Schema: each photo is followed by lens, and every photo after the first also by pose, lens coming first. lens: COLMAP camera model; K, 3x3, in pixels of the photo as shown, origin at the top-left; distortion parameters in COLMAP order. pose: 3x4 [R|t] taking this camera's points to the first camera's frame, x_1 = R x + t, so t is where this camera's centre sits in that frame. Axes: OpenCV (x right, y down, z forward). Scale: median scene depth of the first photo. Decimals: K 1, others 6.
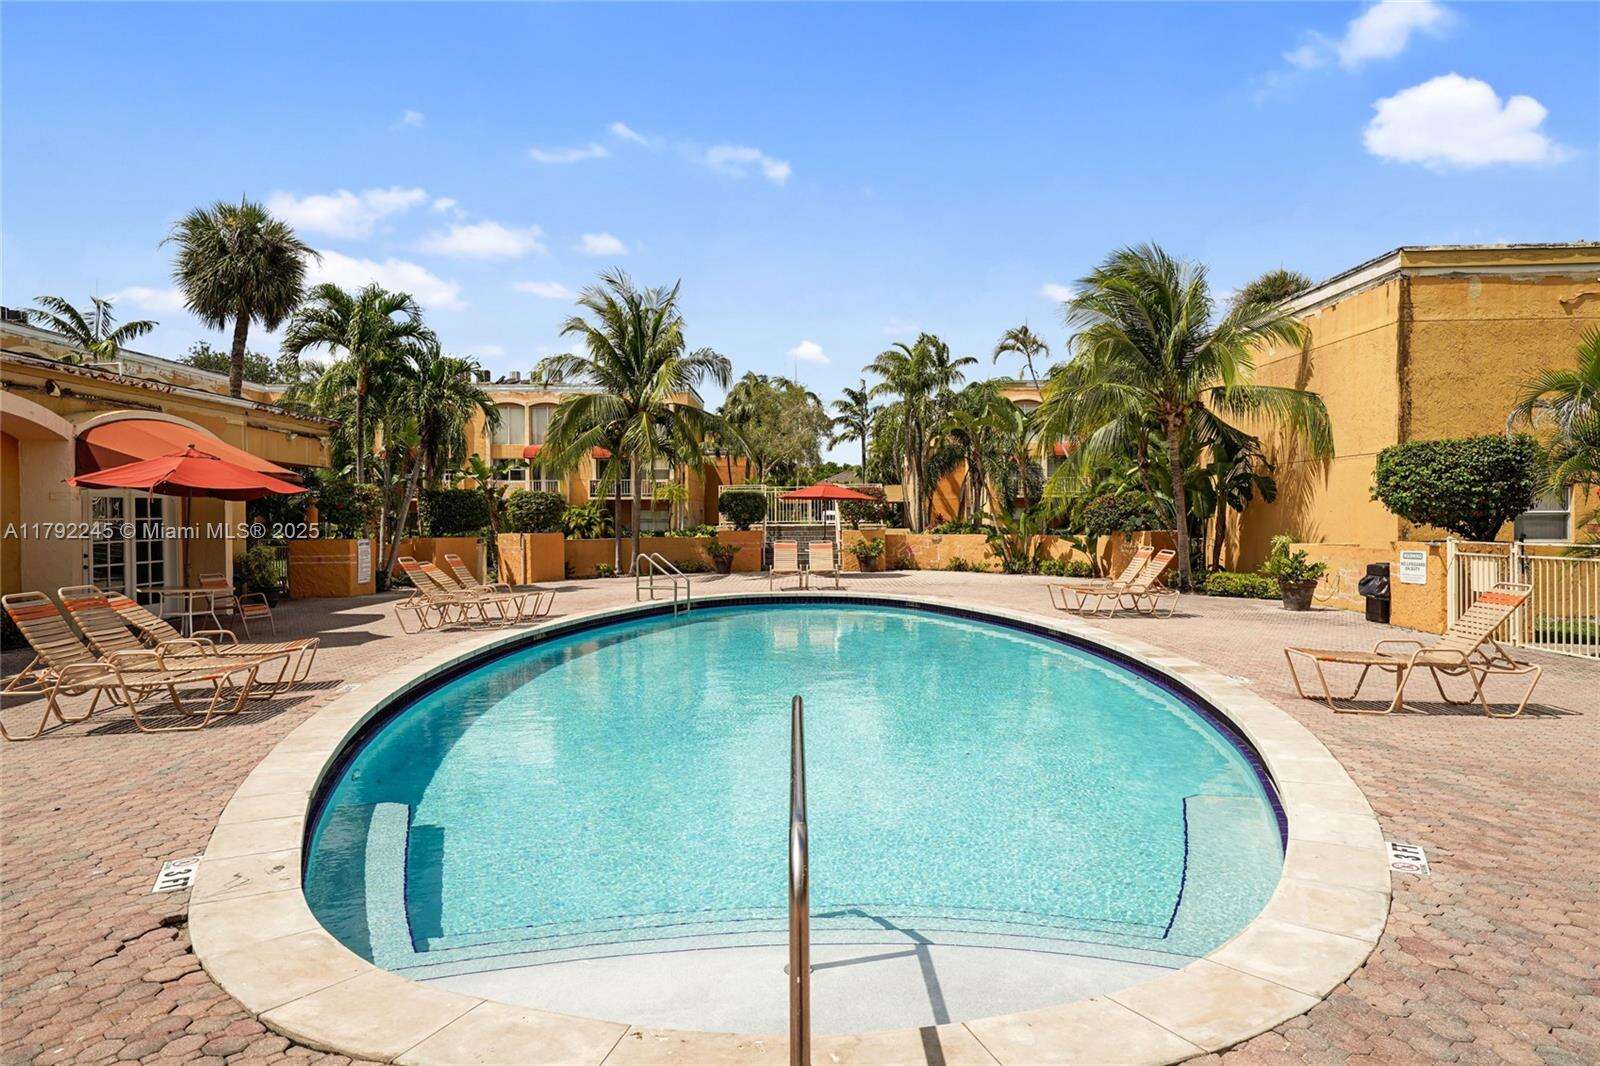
lens RADIAL K [[1051.0, 0, 800.0], [0, 1051.0, 533.0], [0, 0, 1]] dist [0.067251, 0.000563]
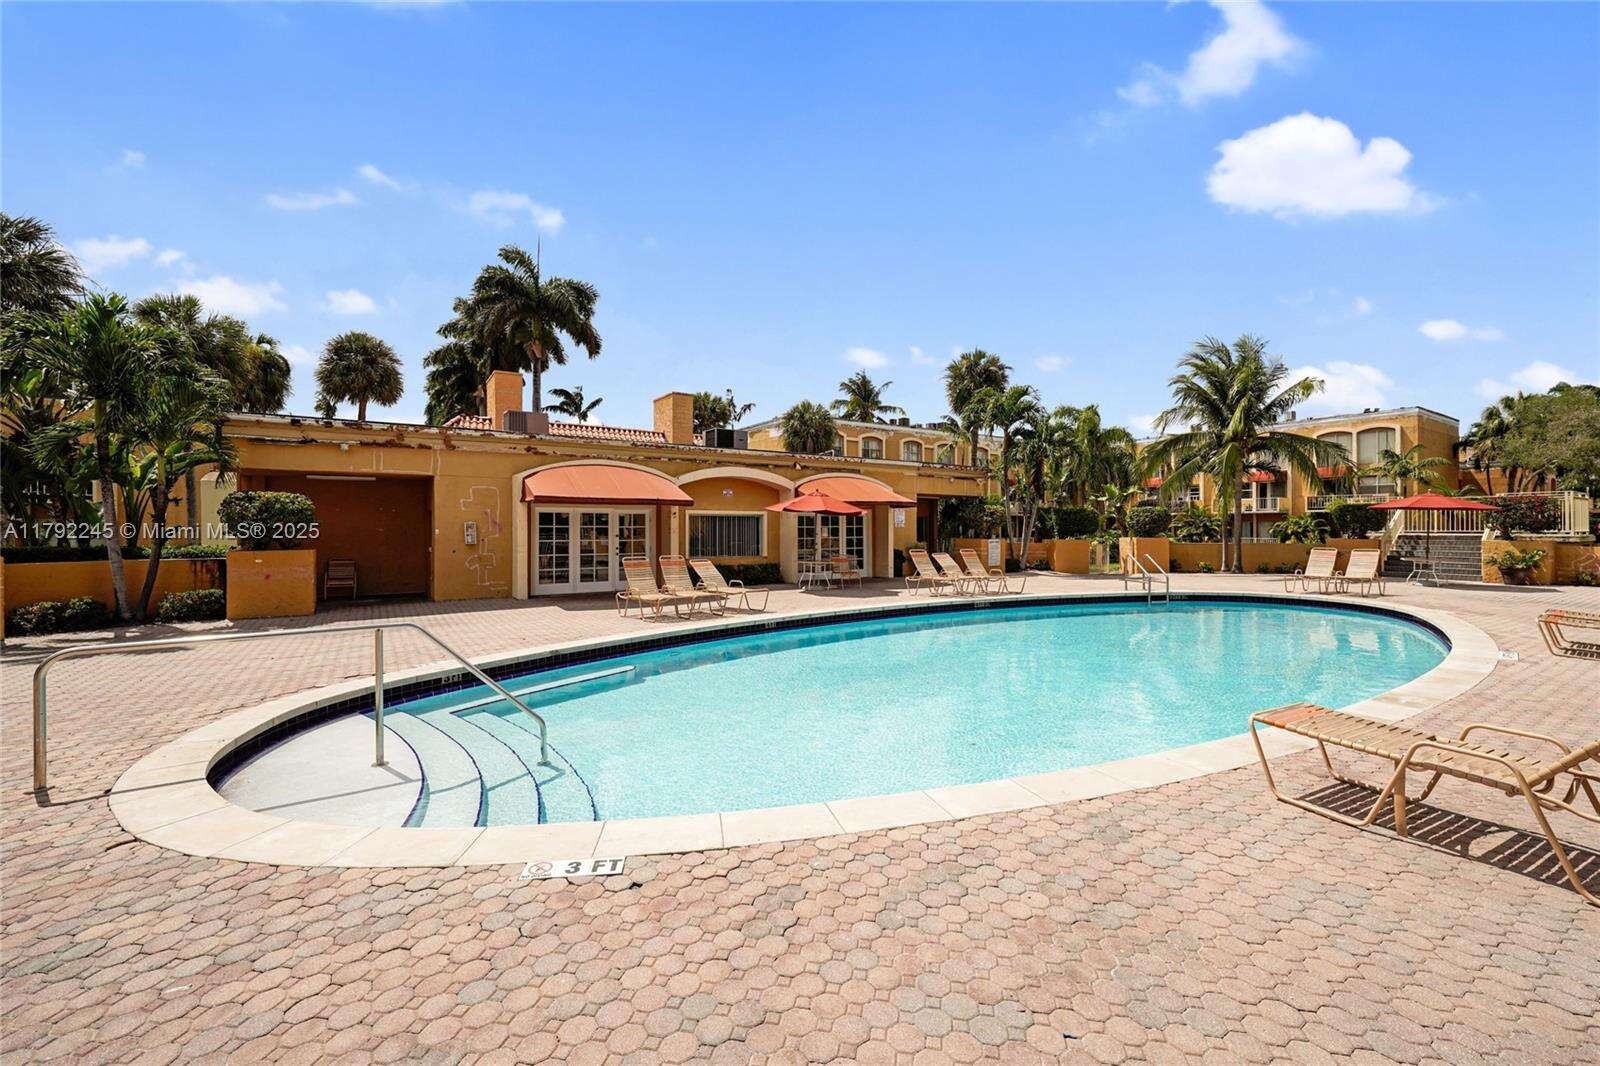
lens RADIAL K [[650.8, 0, 800.0], [0, 650.8, 533.0], [0, 0, 1]] dist [0.004100, 0.000264]
pose [[0.550896, 0.012080, -0.834487, 0.252463], [-0.014770, 0.999880, 0.004724, -0.003405], [0.834444, 0.009723, 0.551008, 0.179498]]
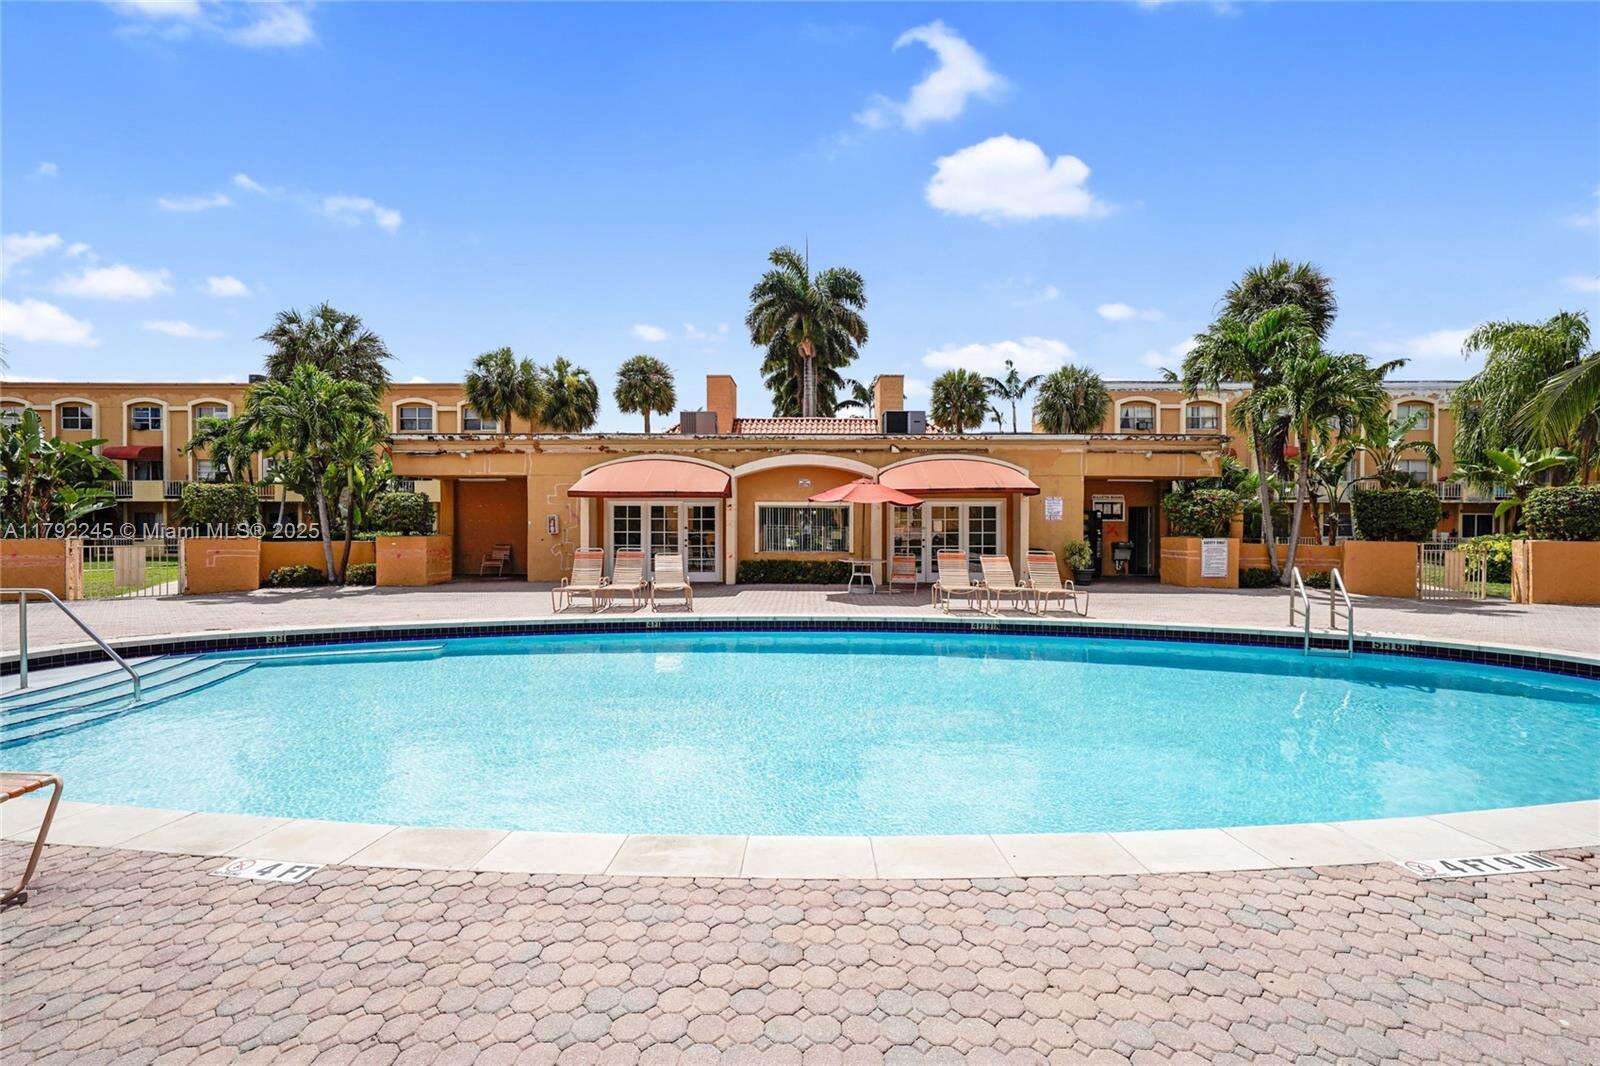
lens RADIAL K [[686.1, 0, 800.0], [0, 686.1, 533.0], [0, 0, 1]] dist [0.009303, 0.000070]
pose [[-0.011326, 0.024734, -0.999630, 0.309834], [-0.017393, 0.999538, 0.024928, -0.009662], [0.999785, 0.017669, -0.010891, 0.532369]]
